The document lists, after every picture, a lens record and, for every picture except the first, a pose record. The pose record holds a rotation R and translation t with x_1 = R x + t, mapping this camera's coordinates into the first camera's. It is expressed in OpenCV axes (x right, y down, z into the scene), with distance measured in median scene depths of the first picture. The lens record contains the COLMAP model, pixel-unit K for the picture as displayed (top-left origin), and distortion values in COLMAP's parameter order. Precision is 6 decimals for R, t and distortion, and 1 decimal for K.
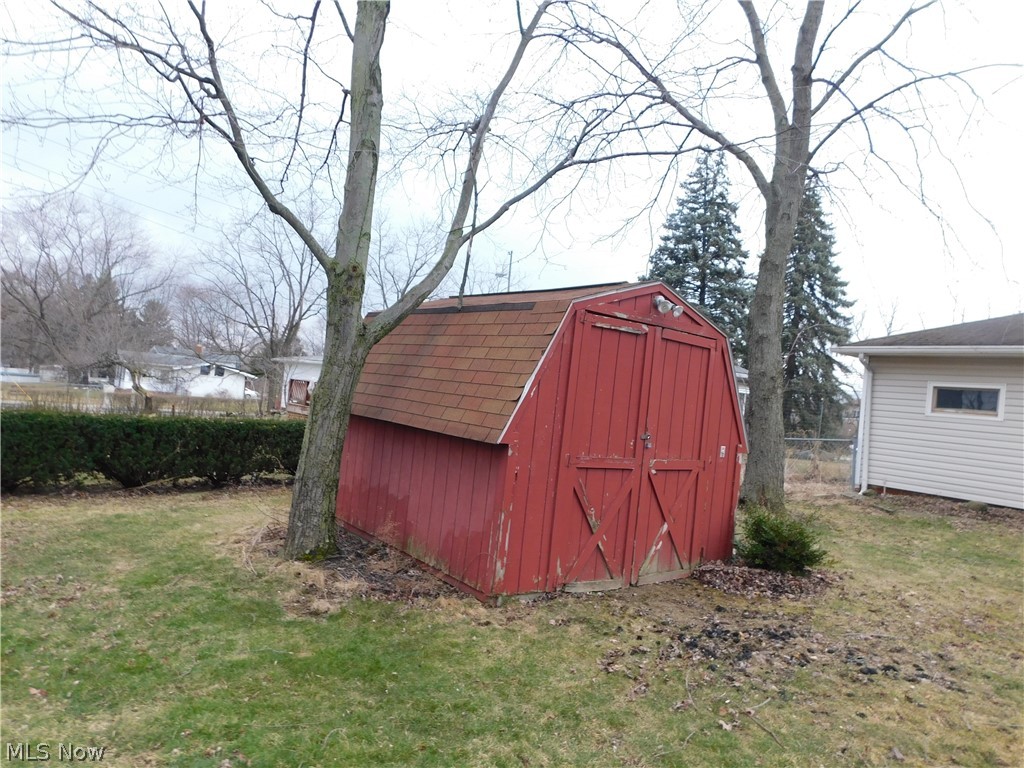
lens RADIAL K [[681.4, 0, 512.0], [0, 681.4, 384.0], [0, 0, 1]] dist [-0.063561, 0.060670]
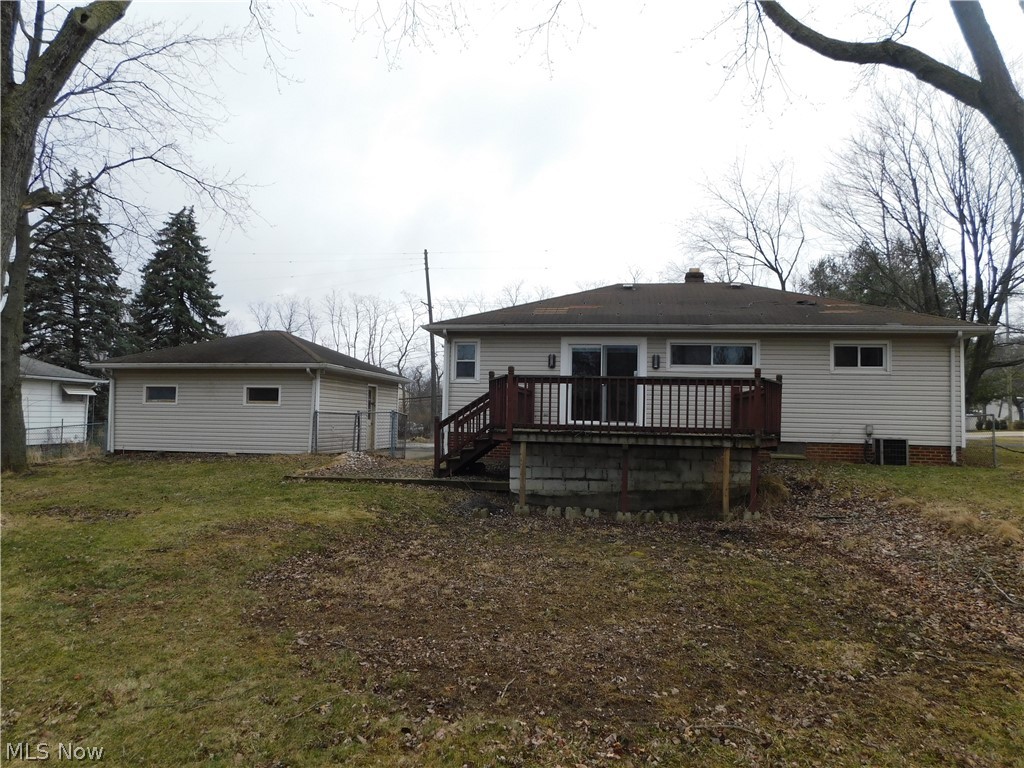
lens RADIAL K [[681.4, 0, 512.0], [0, 681.4, 384.0], [0, 0, 1]] dist [-0.063561, 0.060670]
pose [[0.729232, -0.054681, 0.682078, 0.046847], [0.047686, 0.998440, 0.029061, -0.002921], [-0.682603, 0.011333, 0.730701, -0.276361]]
